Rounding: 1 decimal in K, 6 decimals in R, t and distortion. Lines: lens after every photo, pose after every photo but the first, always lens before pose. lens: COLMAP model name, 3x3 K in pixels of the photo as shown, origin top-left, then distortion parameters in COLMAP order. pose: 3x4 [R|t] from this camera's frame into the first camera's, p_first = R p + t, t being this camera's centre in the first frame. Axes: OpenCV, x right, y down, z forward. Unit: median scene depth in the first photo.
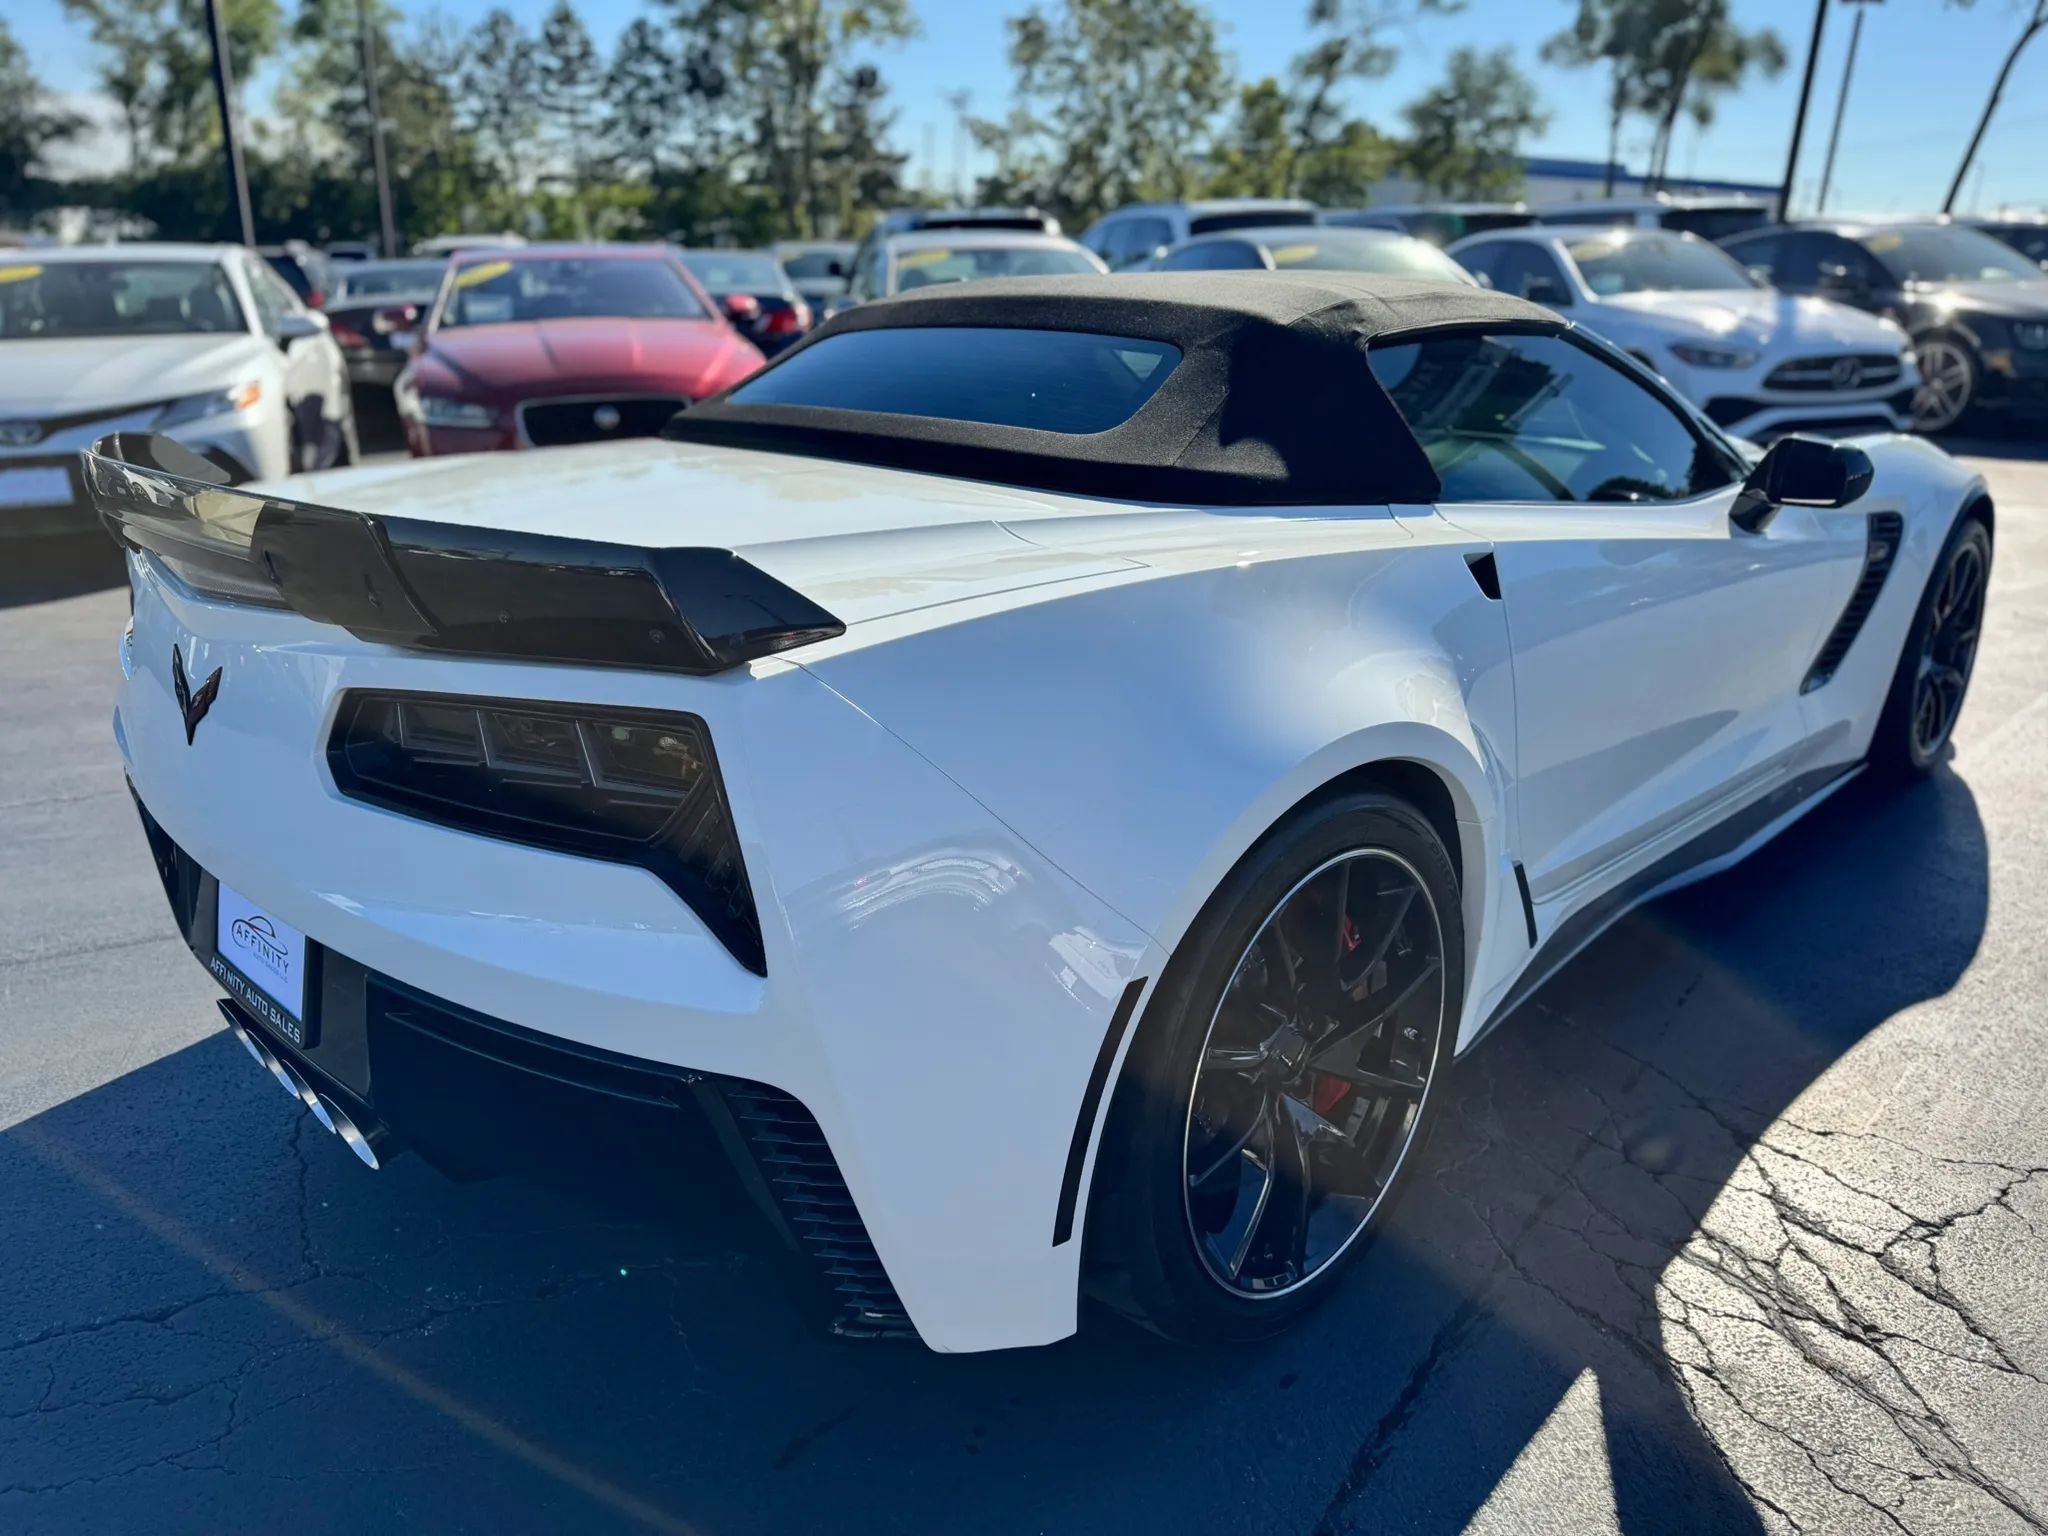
lens RADIAL K [[1460.8, 0, 1028.3], [0, 1460.8, 759.9], [0, 0, 1]] dist [0.005656, -0.001260]
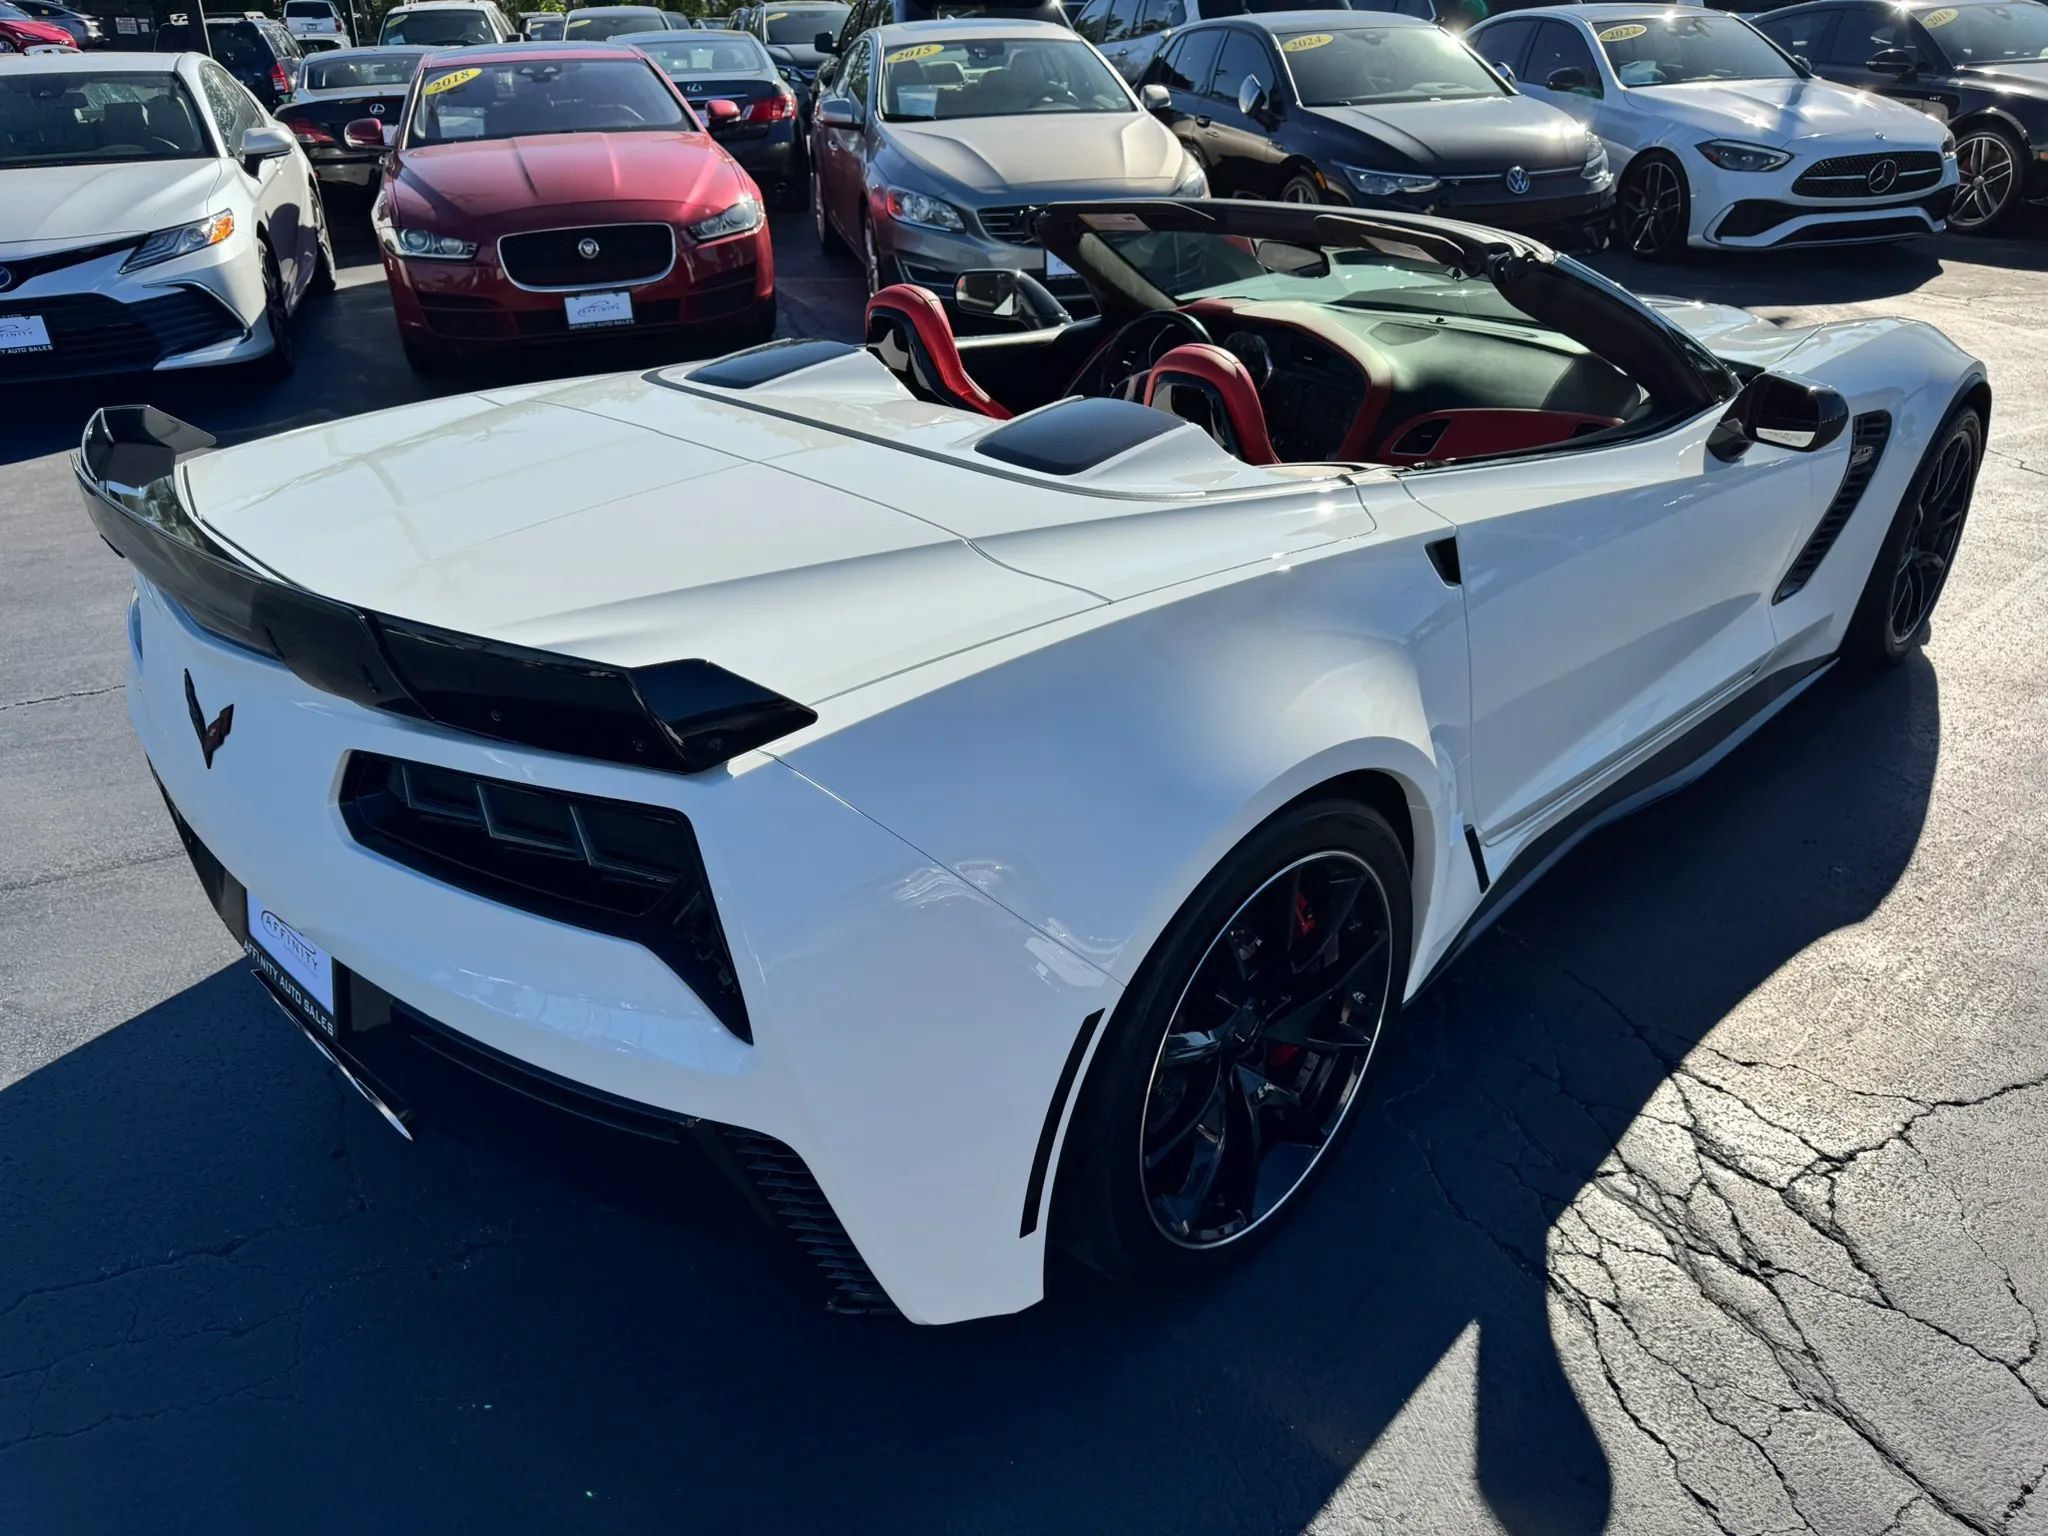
lens RADIAL K [[1461.1, 0, 1024.0], [0, 1461.1, 768.0], [0, 0, 1]] dist [0.018185, -0.016843]
pose [[0.999950, -0.005459, -0.008404, 0.024673], [0.006619, 0.989433, 0.144836, -0.137768], [0.007524, -0.144885, 0.989420, -0.044509]]
